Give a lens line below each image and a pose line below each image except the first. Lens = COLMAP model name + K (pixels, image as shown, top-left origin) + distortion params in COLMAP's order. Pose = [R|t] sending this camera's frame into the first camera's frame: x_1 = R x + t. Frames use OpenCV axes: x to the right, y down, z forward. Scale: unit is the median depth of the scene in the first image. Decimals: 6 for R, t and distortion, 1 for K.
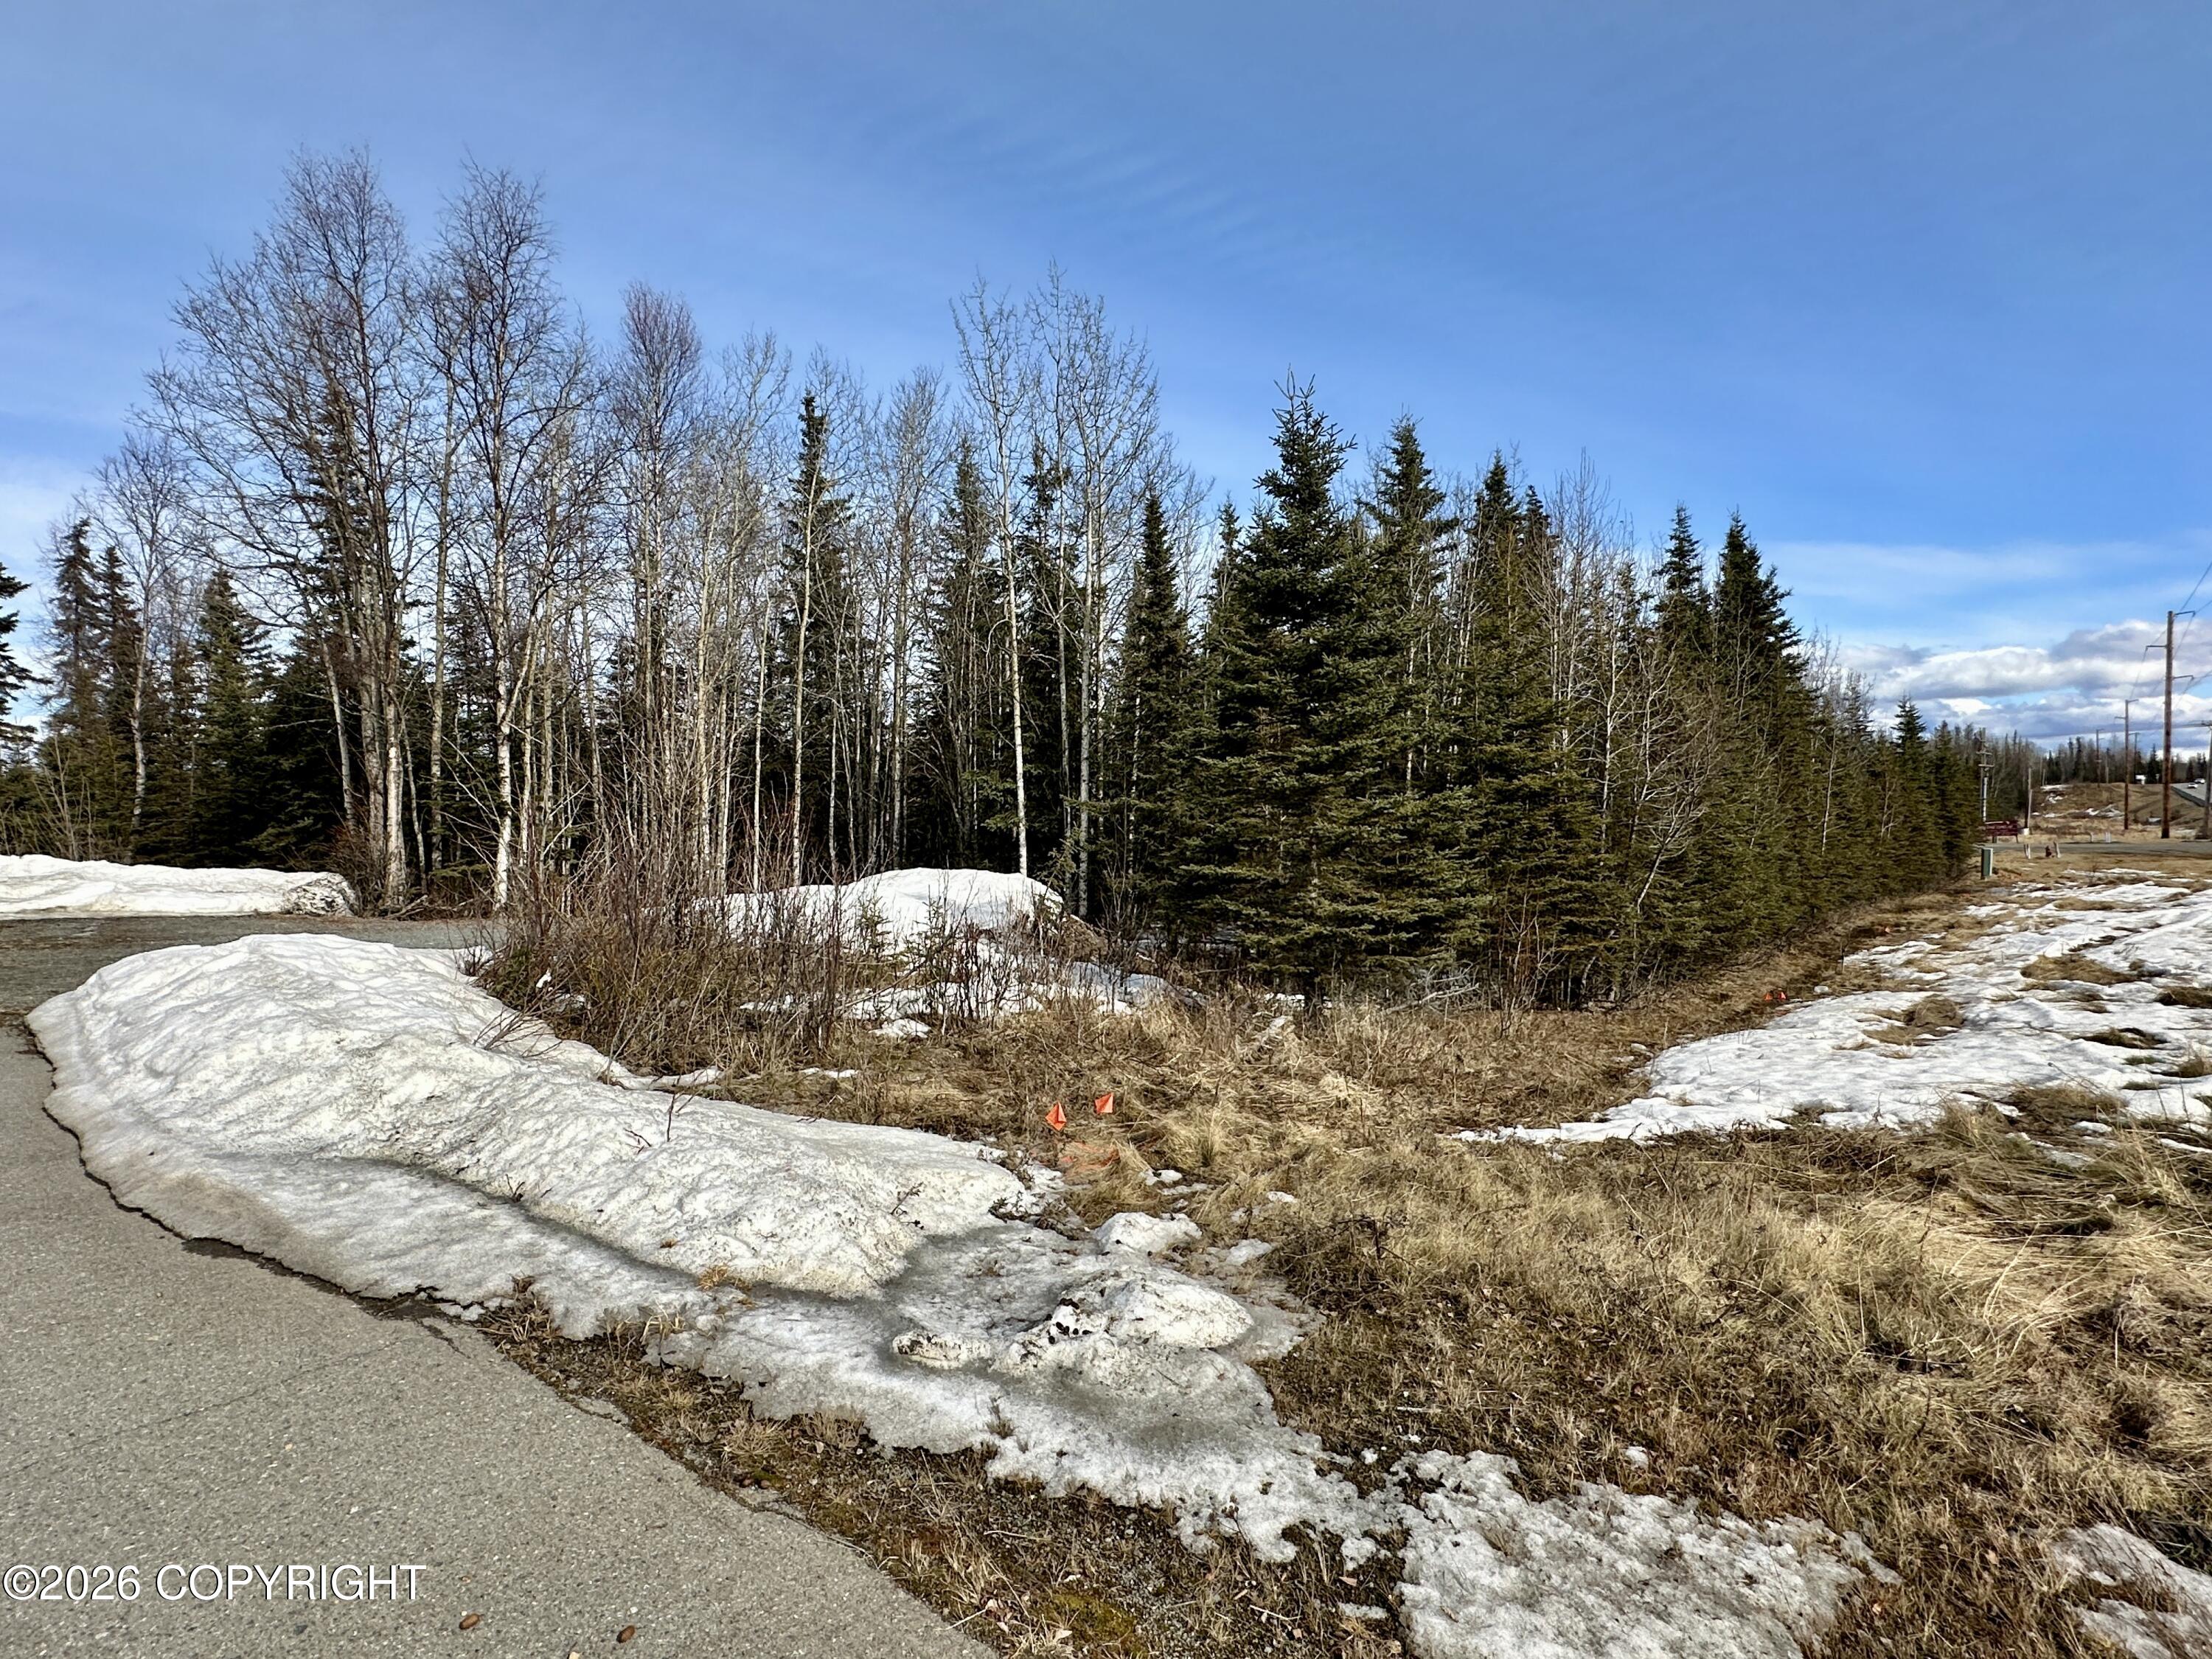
lens RADIAL K [[1141.5, 0, 1106.6], [0, 1141.5, 843.9], [0, 0, 1]] dist [-0.020227, 0.001342]
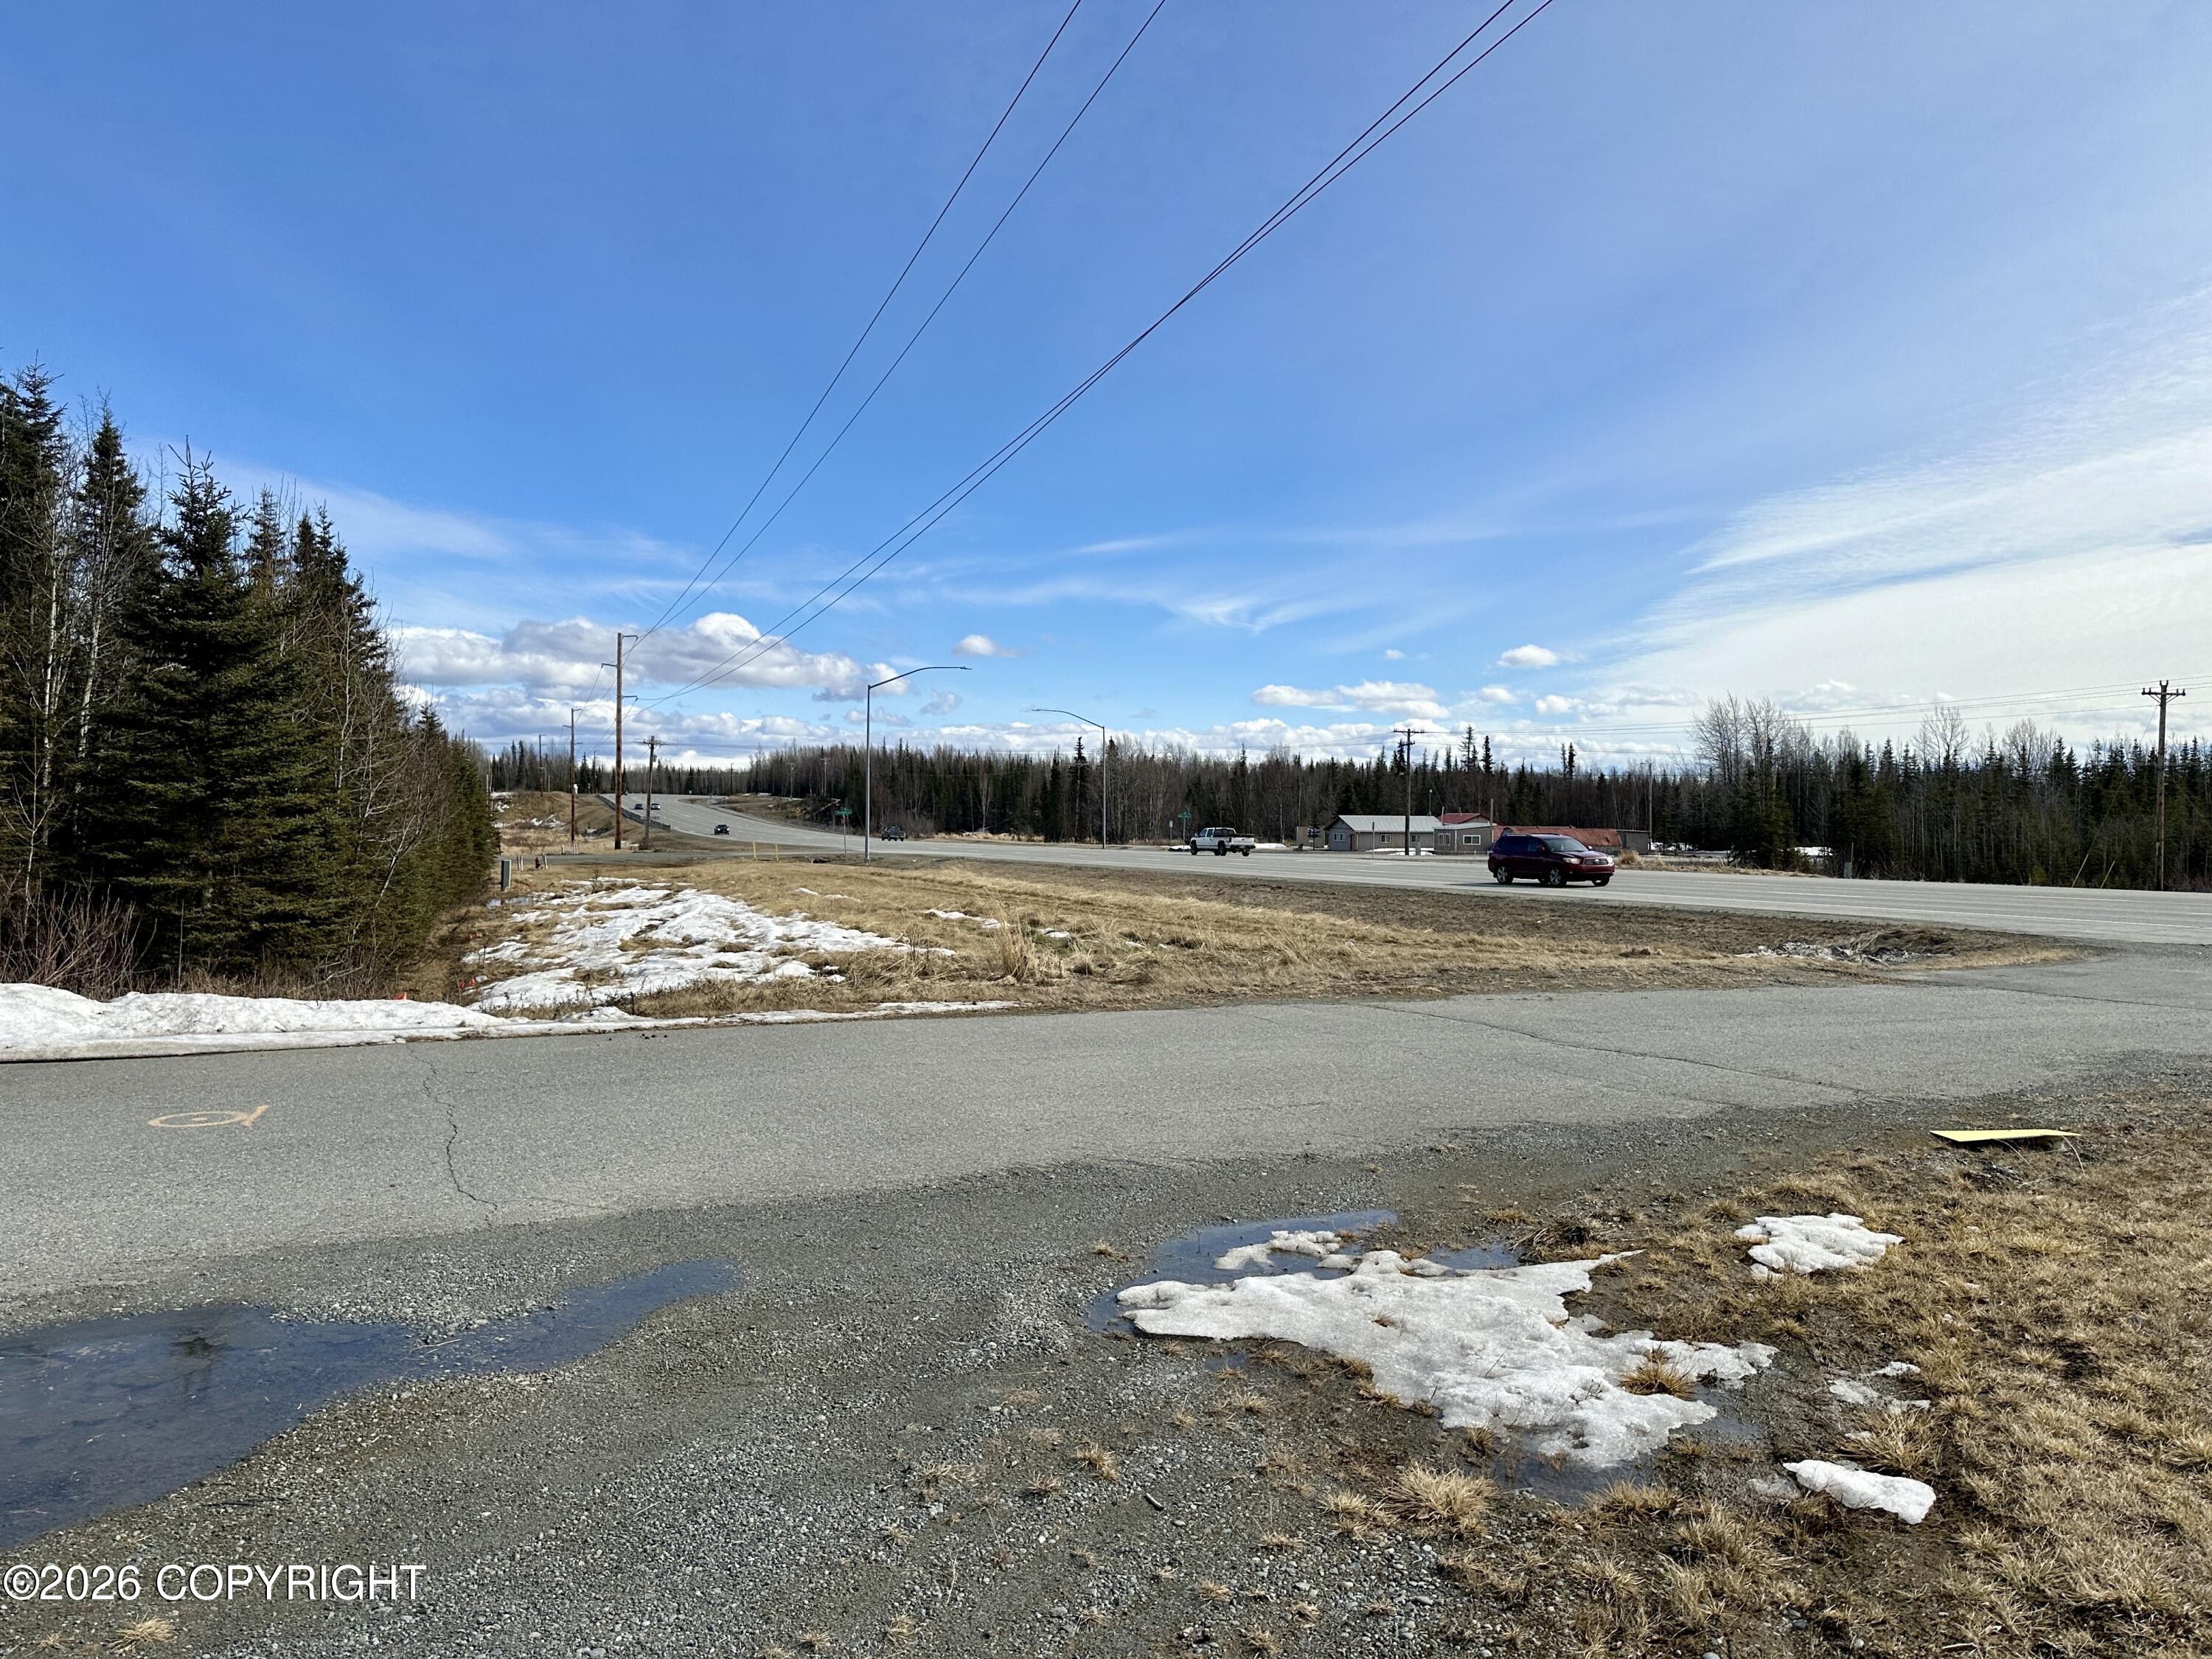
lens RADIAL K [[1559.7, 0, 1106.6], [0, 1559.7, 830.9], [0, 0, 1]] dist [0.009756, -0.000535]
pose [[0.478803, 0.004679, 0.877910, -0.307301], [0.013058, 0.999837, -0.012450, 0.004154], [-0.877825, 0.017425, 0.478664, -0.224111]]
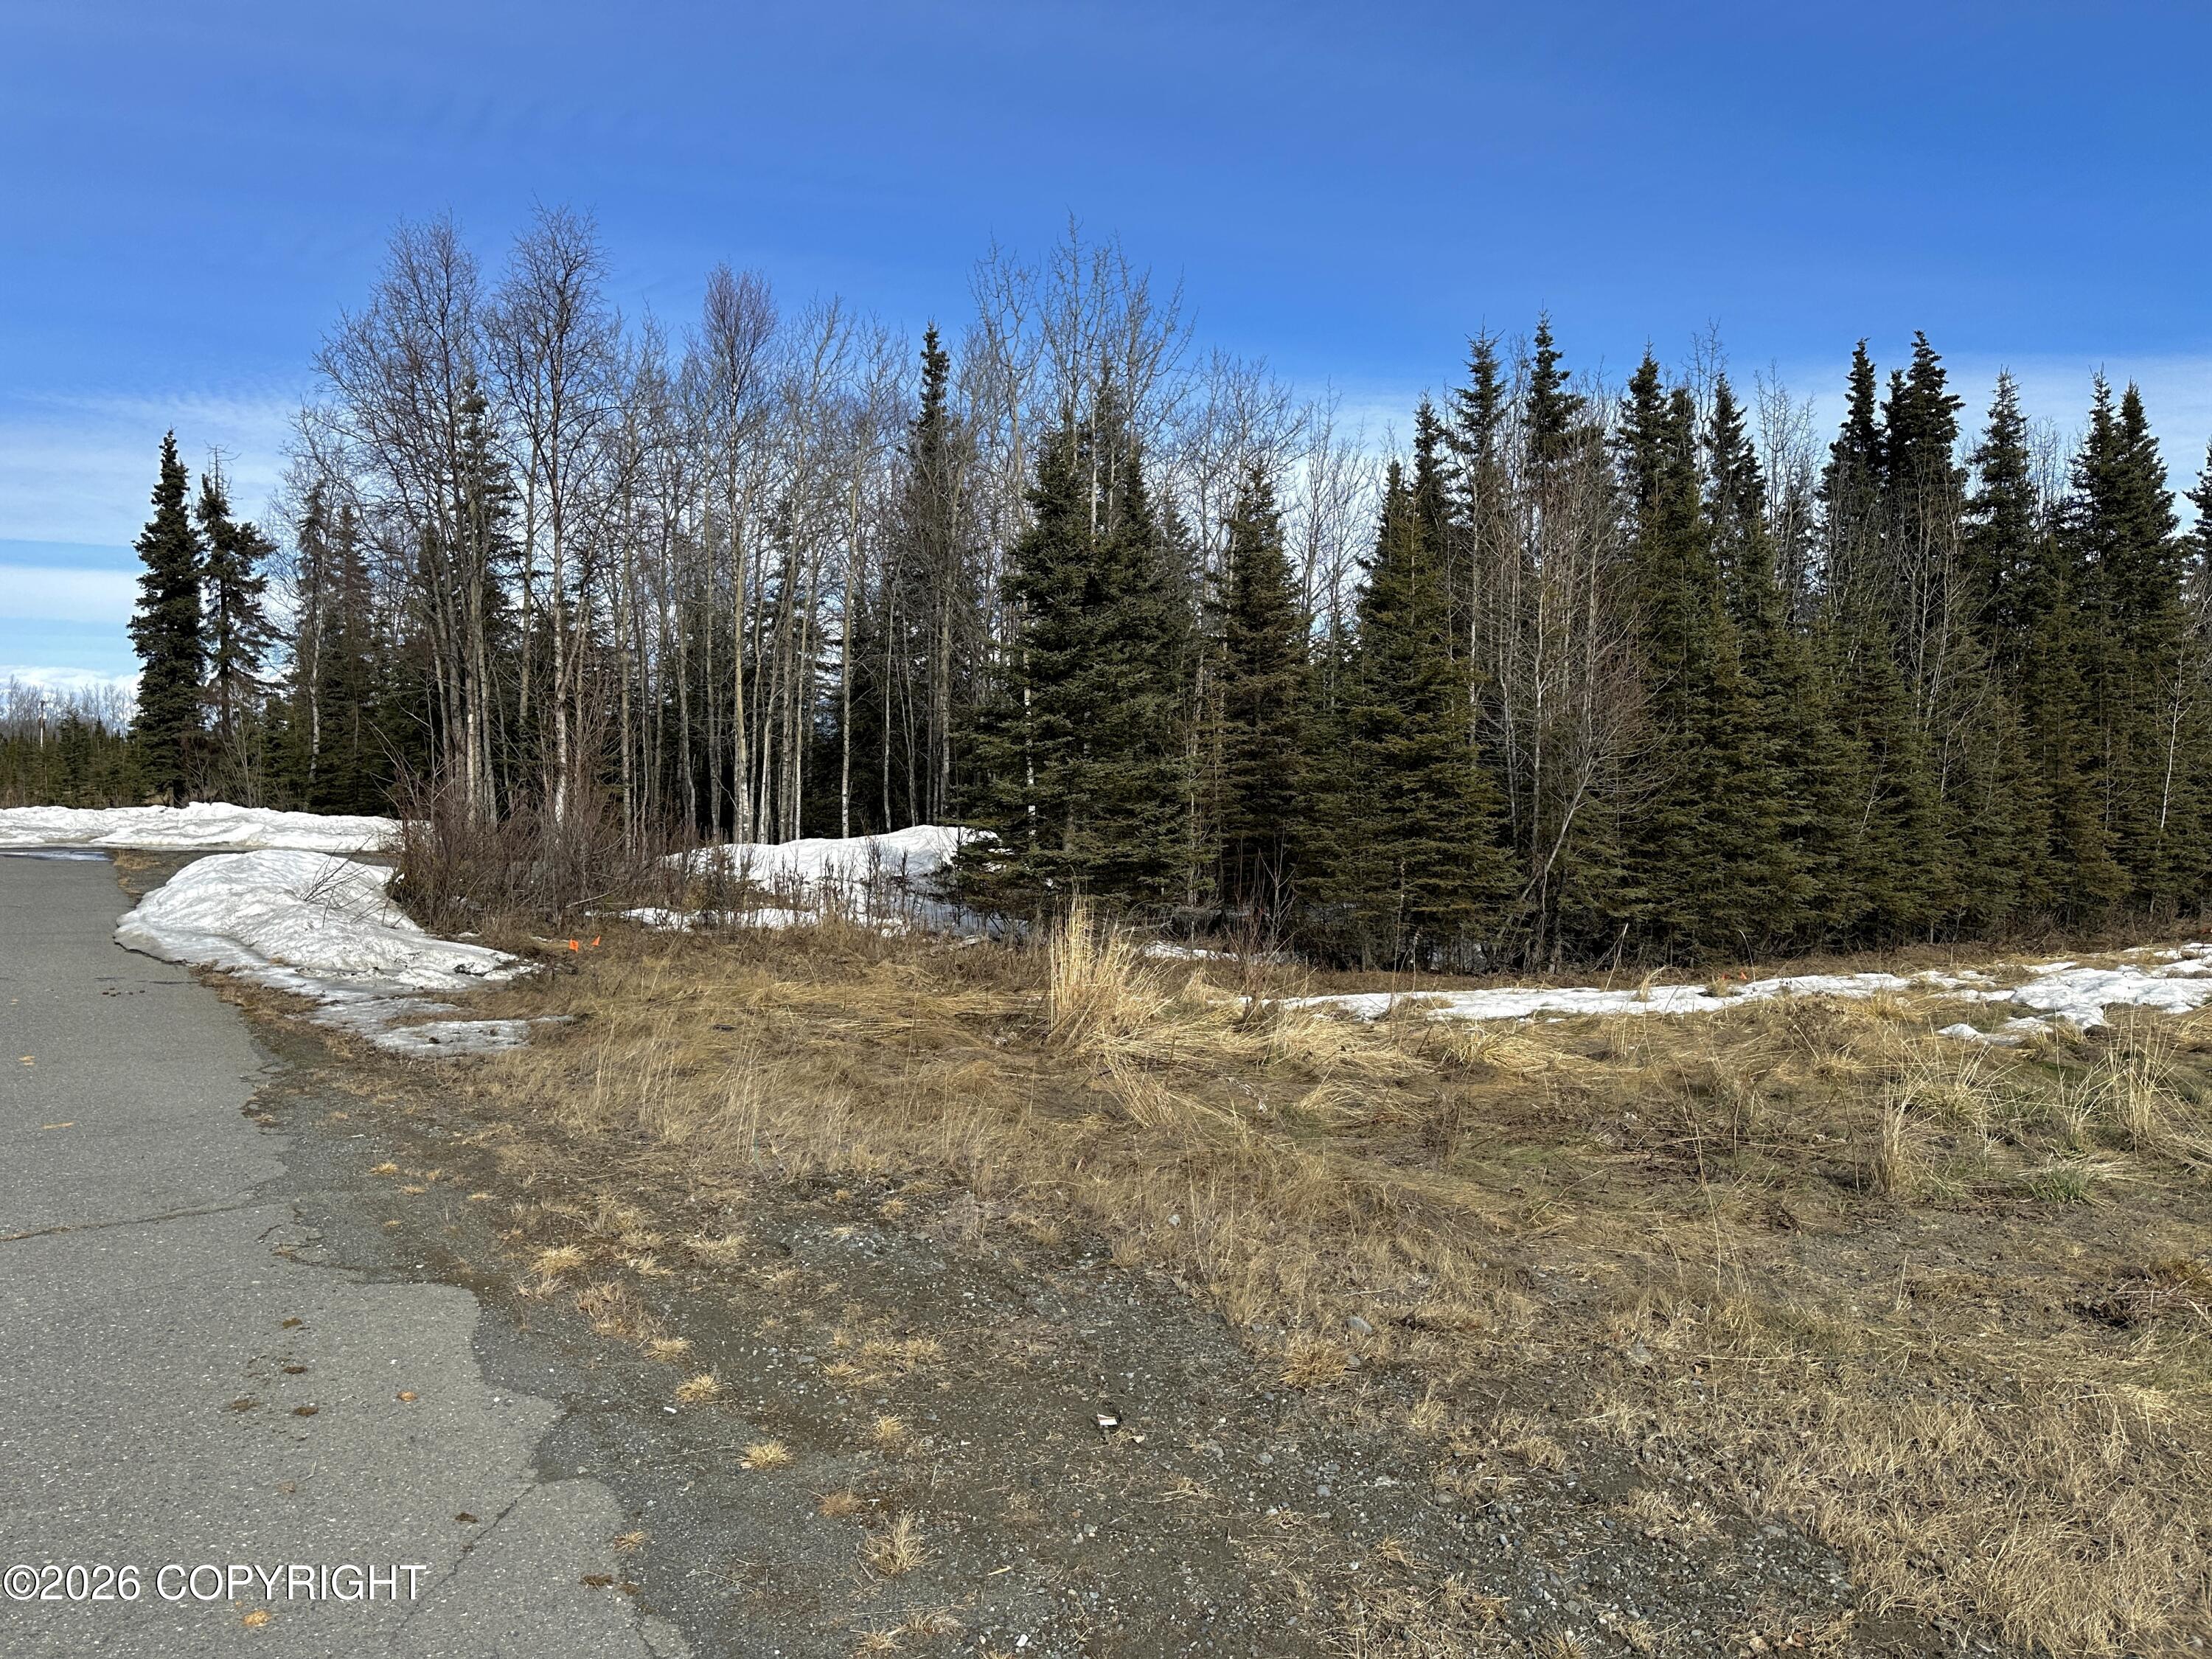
lens RADIAL K [[1559.7, 0, 1109.6], [0, 1559.7, 805.7], [0, 0, 1]] dist [0.009756, -0.000535]
pose [[0.954631, 0.010386, -0.297609, 0.273763], [-0.011573, 0.999931, -0.002225, 0.003224], [0.297565, 0.005568, 0.954685, -0.198264]]
